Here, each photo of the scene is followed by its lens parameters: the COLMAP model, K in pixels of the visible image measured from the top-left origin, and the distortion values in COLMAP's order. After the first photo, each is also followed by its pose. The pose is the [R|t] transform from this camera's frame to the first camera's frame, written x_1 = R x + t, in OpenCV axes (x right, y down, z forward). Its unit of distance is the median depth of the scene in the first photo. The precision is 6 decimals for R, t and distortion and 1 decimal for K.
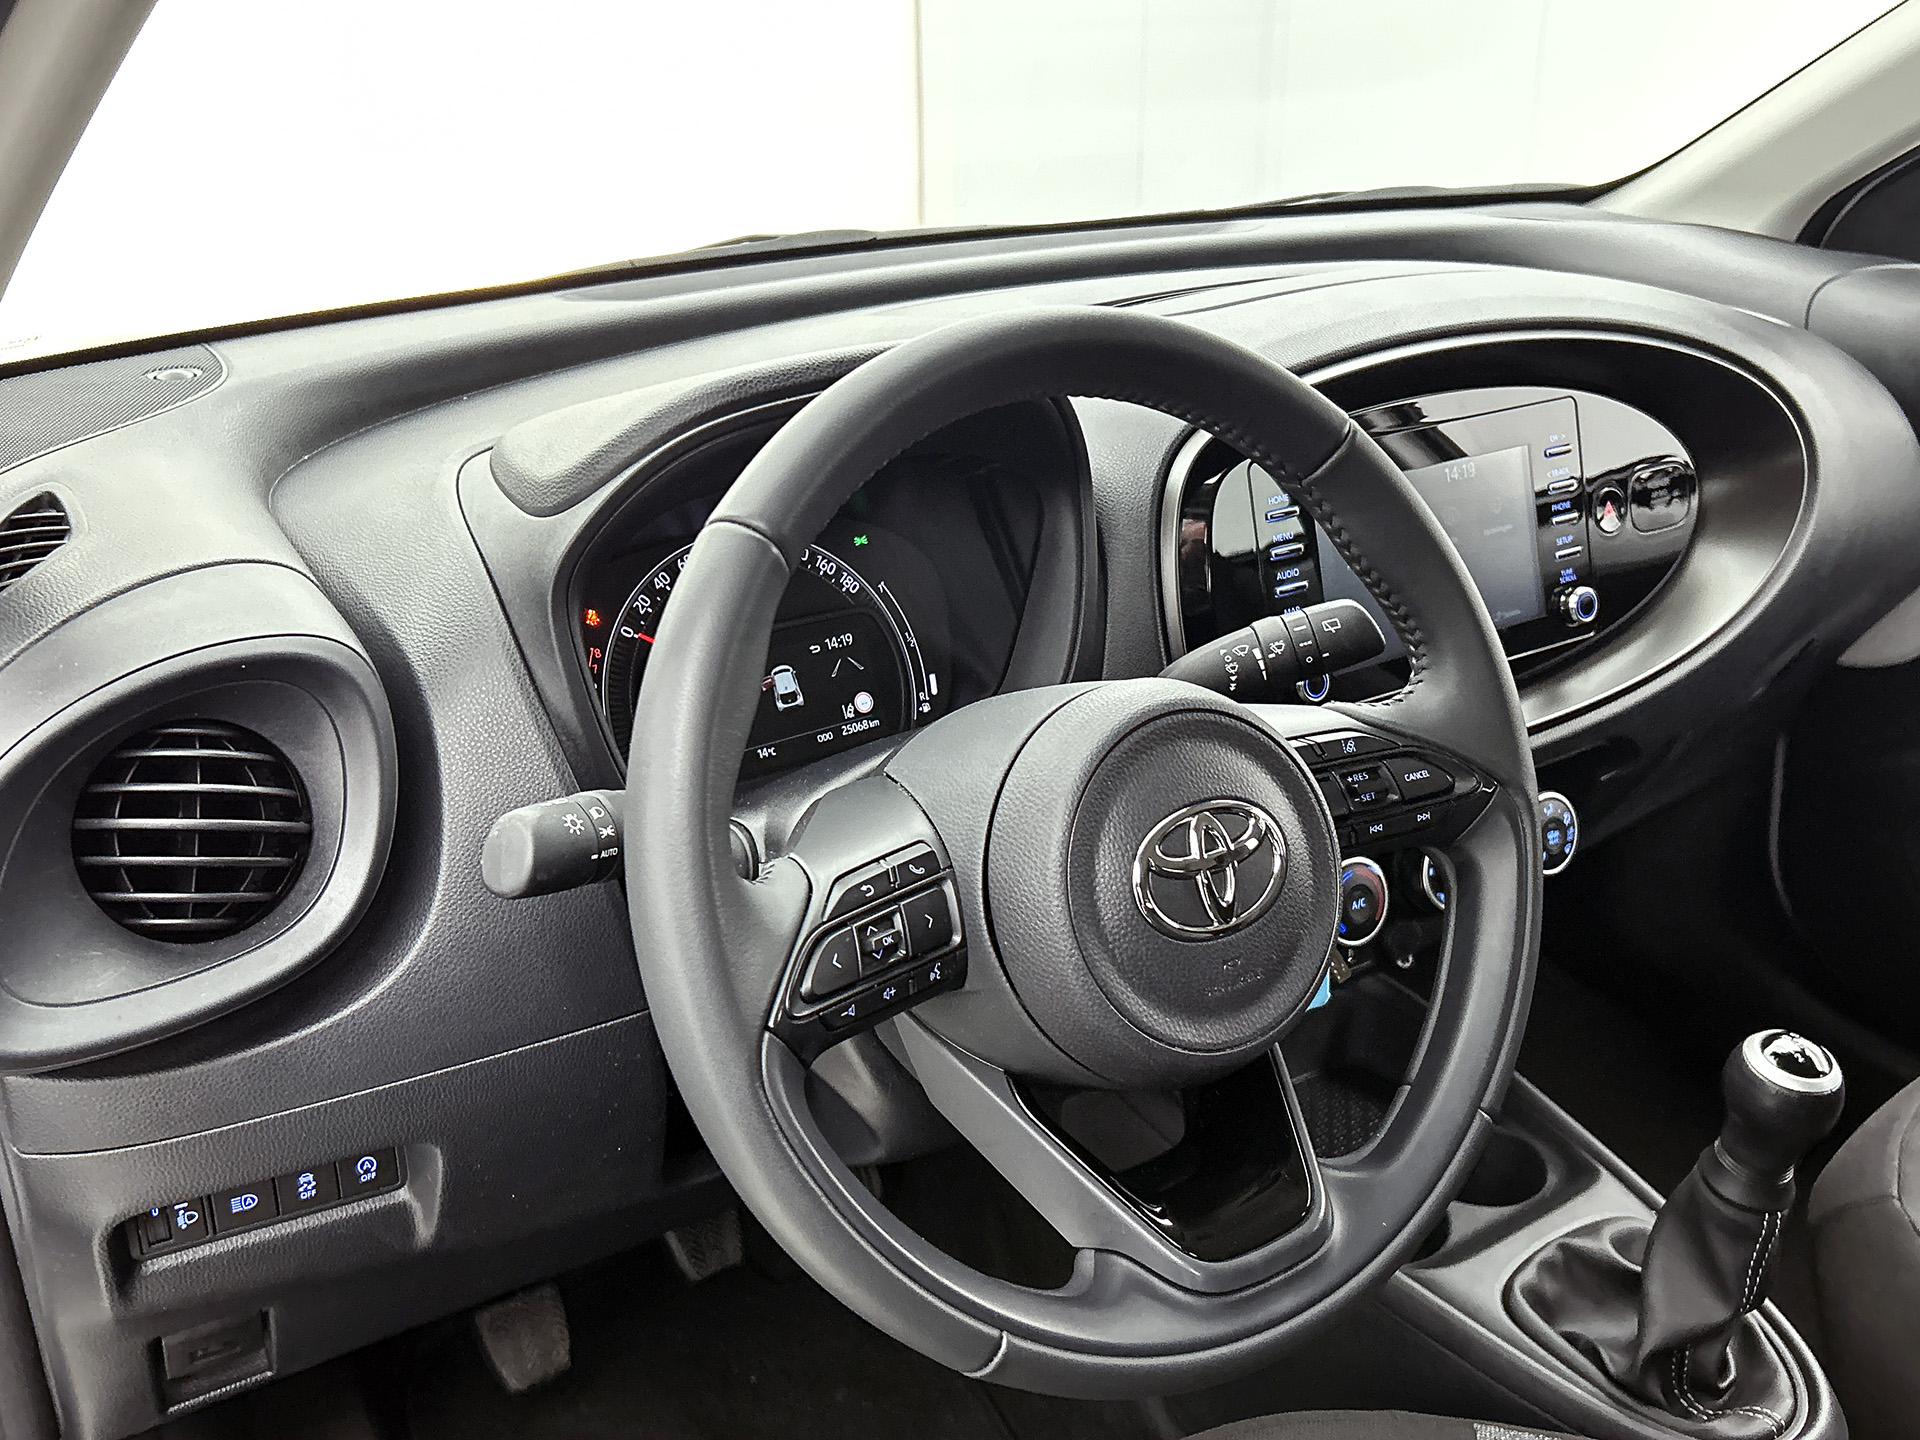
lens RADIAL K [[1728.1, 0, 977.4], [0, 1728.1, 732.7], [0, 0, 1]] dist [0.039030, -0.023810]
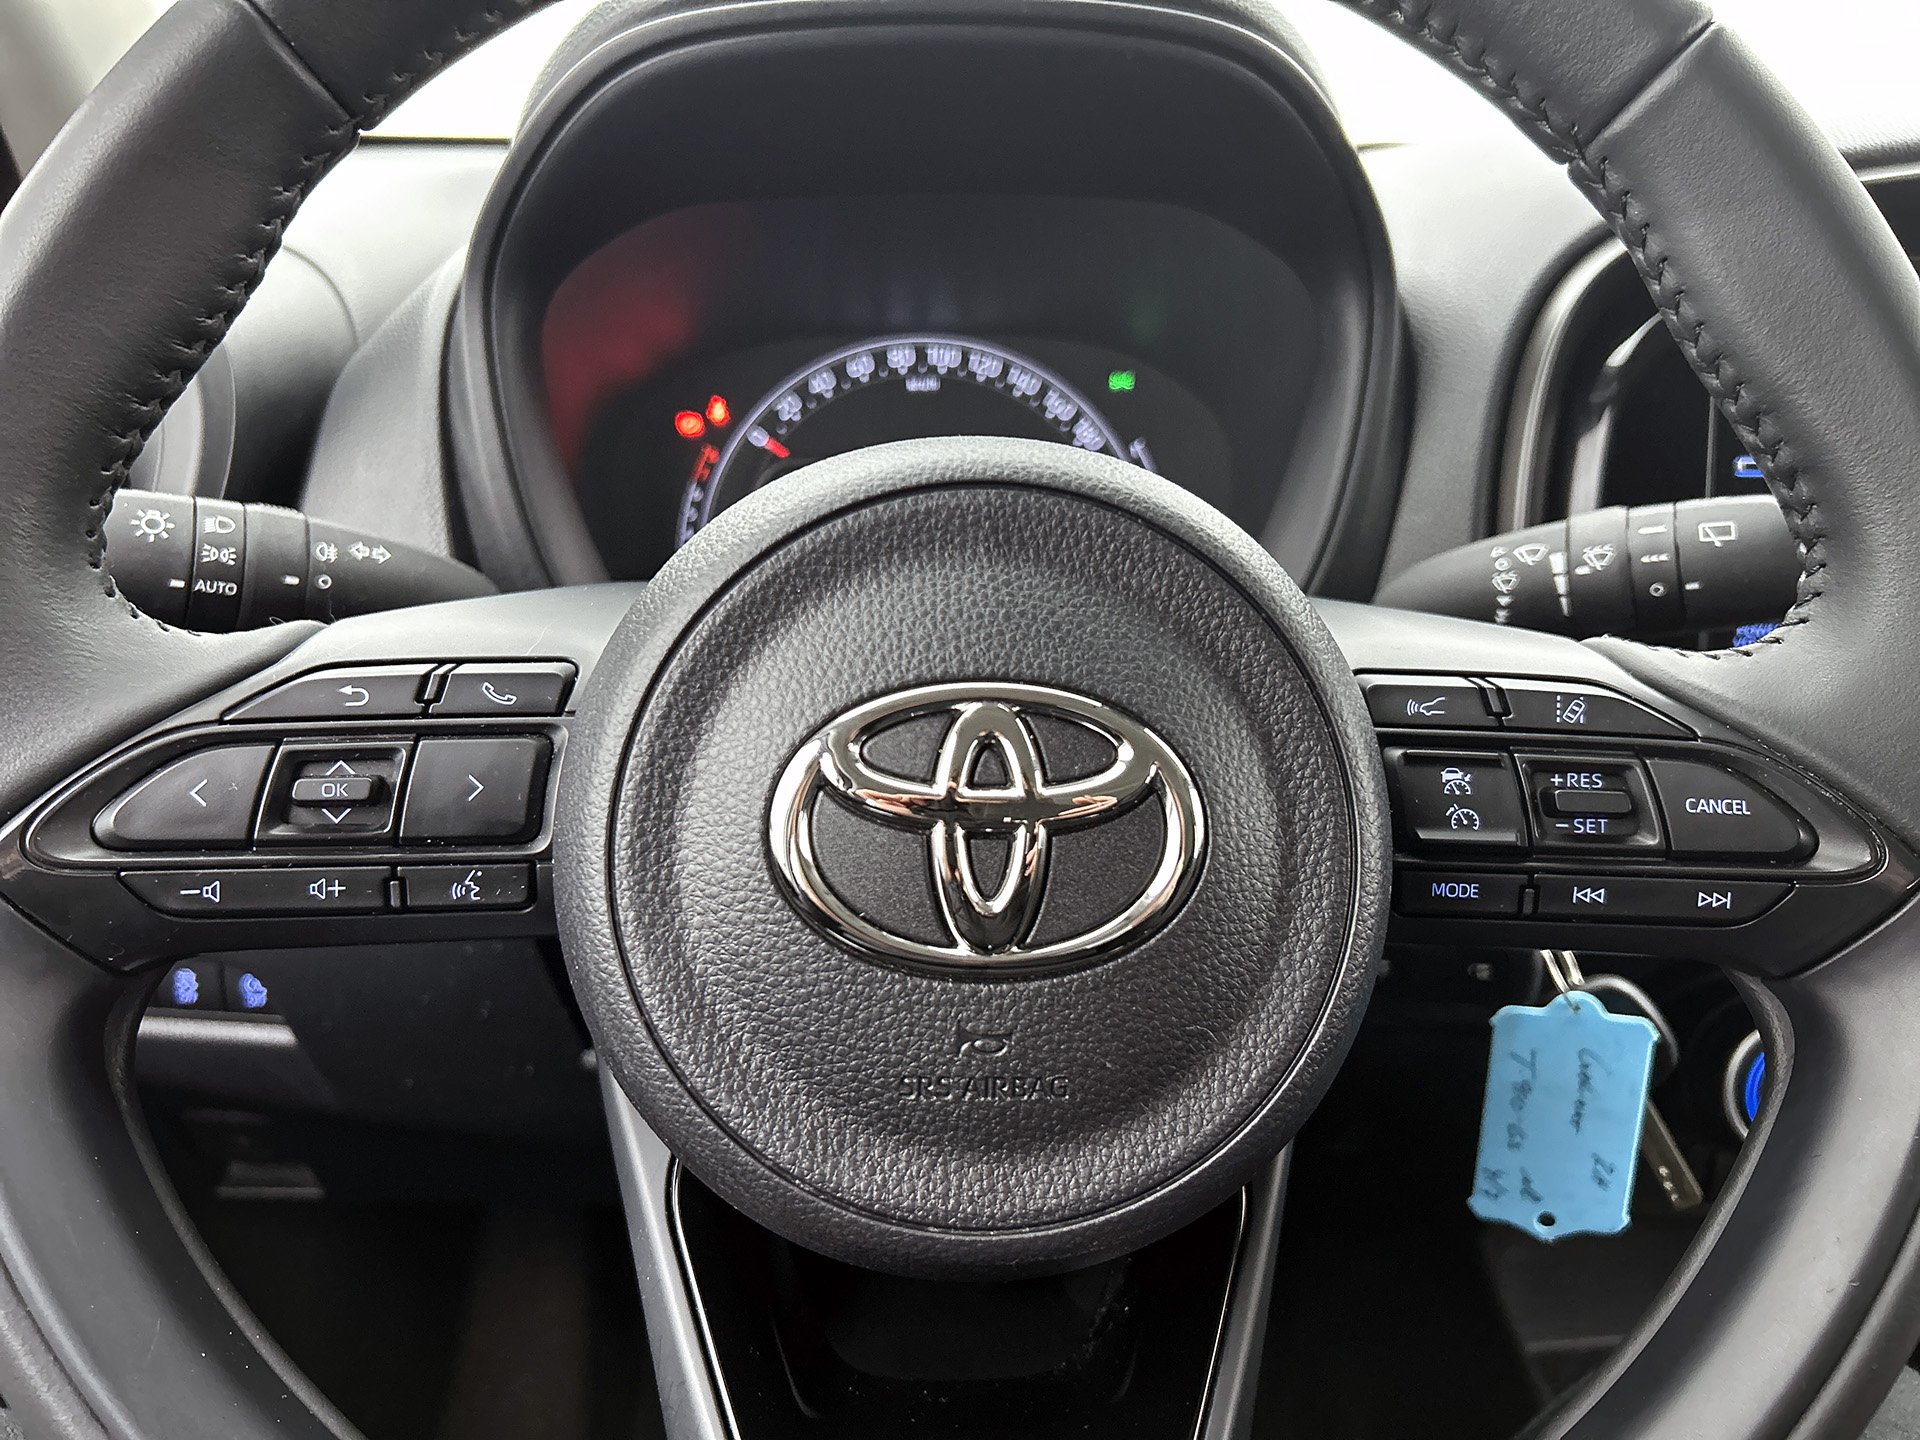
lens RADIAL K [[1492.6, 0, 972.7], [0, 1492.6, 718.0], [0, 0, 1]] dist [0.010079, 0.003167]
pose [[0.853852, 0.196610, -0.481955, 0.264713], [-0.212778, 0.976863, 0.021538, 0.034417], [0.475038, 0.084160, 0.875931, 0.548276]]
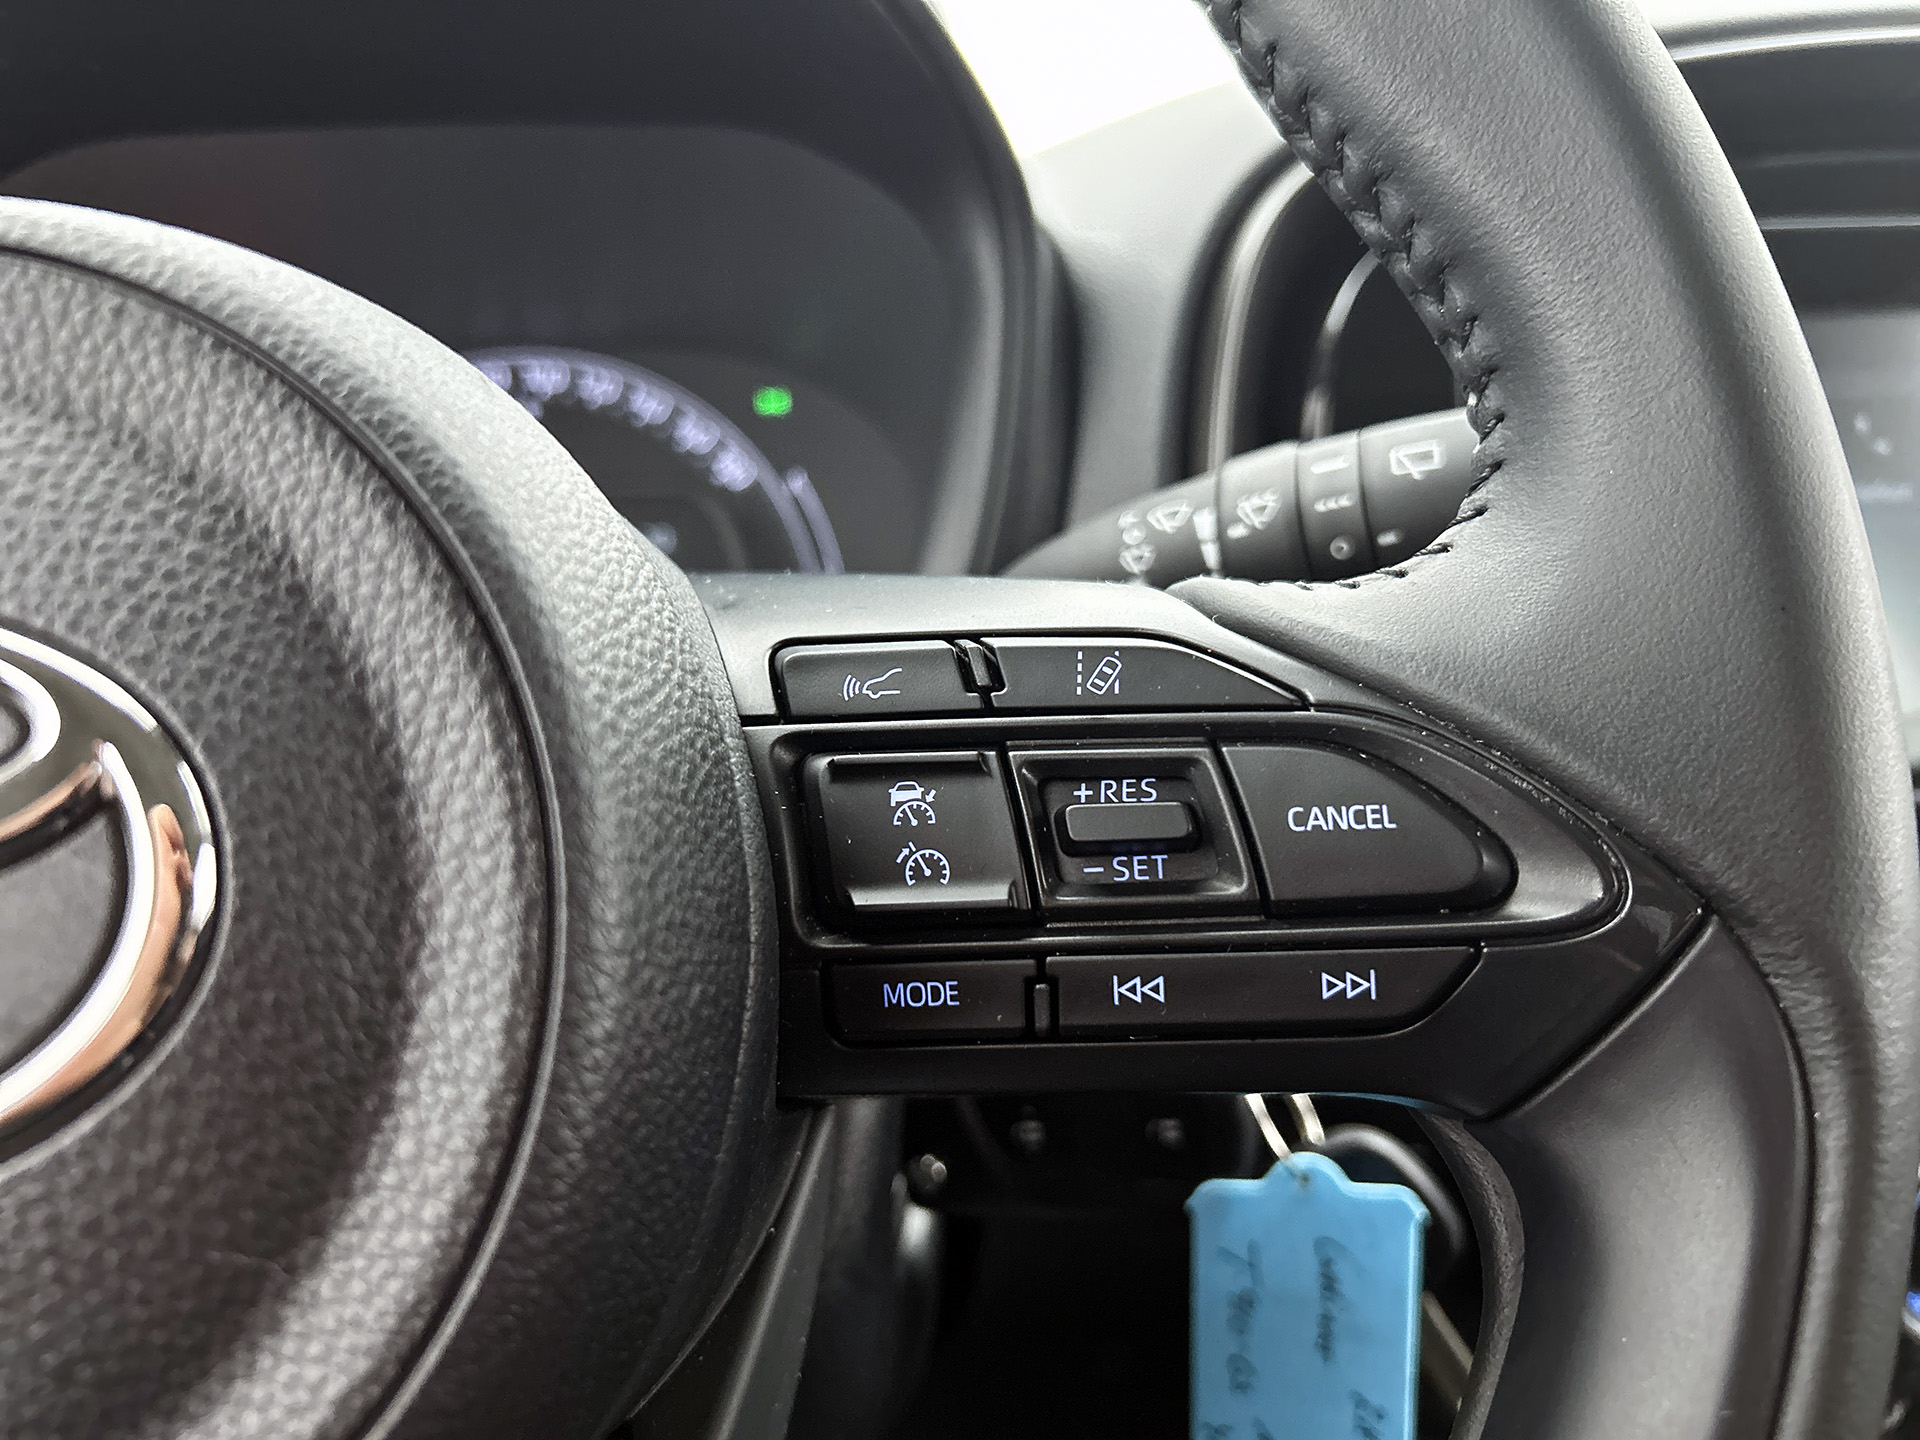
lens RADIAL K [[1492.6, 0, 953.4], [0, 1492.6, 722.4], [0, 0, 1]] dist [0.010079, 0.003167]
pose [[0.877277, 0.104540, -0.468461, 0.298076], [-0.166184, 0.981783, -0.092118, 0.039929], [0.450297, 0.158664, 0.878669, 0.757833]]
